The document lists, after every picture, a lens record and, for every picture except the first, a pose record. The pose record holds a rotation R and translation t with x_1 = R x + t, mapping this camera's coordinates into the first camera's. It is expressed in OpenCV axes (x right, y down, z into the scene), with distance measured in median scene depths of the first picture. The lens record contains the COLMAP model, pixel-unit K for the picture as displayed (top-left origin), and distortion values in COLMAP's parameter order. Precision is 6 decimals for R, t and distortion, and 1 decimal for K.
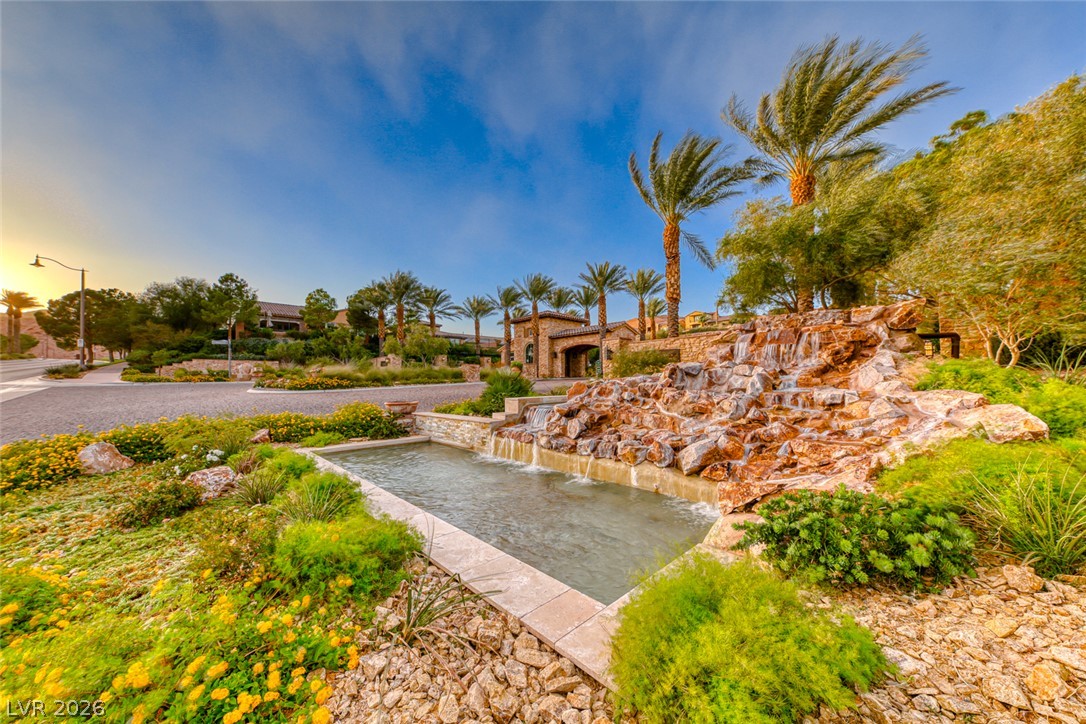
lens RADIAL K [[388.9, 0, 544.9], [0, 388.9, 369.6], [0, 0, 1]] dist [-0.002111, -0.000217]
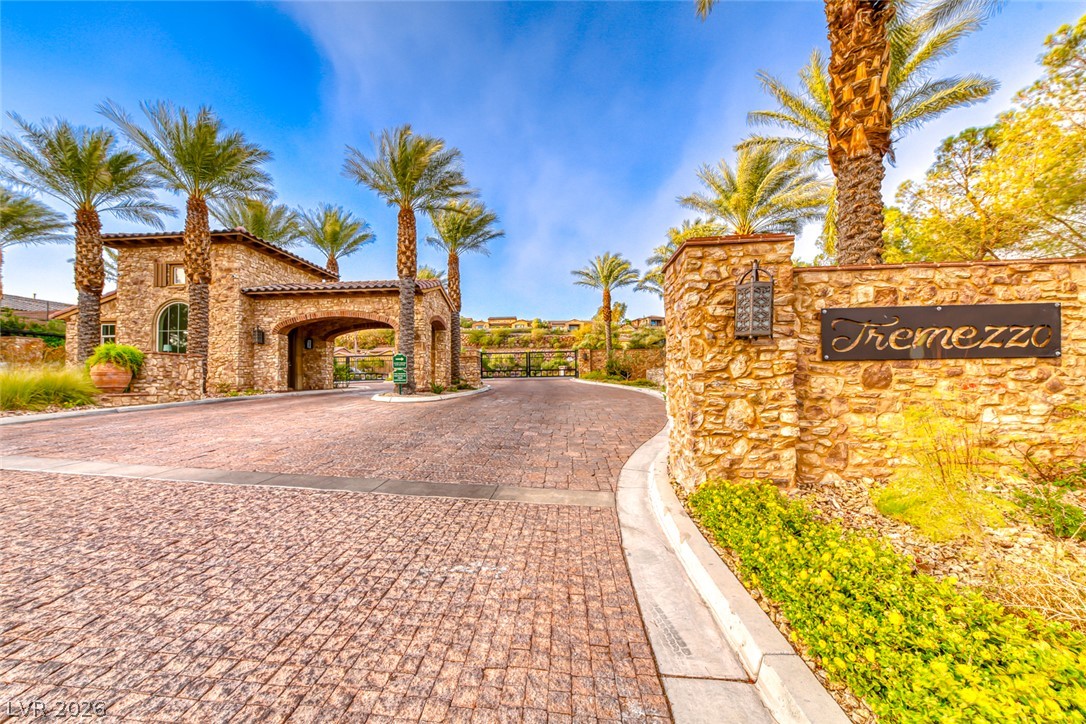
lens RADIAL K [[388.9, 0, 544.9], [0, 388.9, 369.6], [0, 0, 1]] dist [-0.002111, -0.000217]
pose [[0.730797, 0.011289, 0.682501, -0.033700], [-0.013647, 0.999905, -0.001926, -0.006317], [-0.682458, -0.007907, 0.730882, 0.477322]]
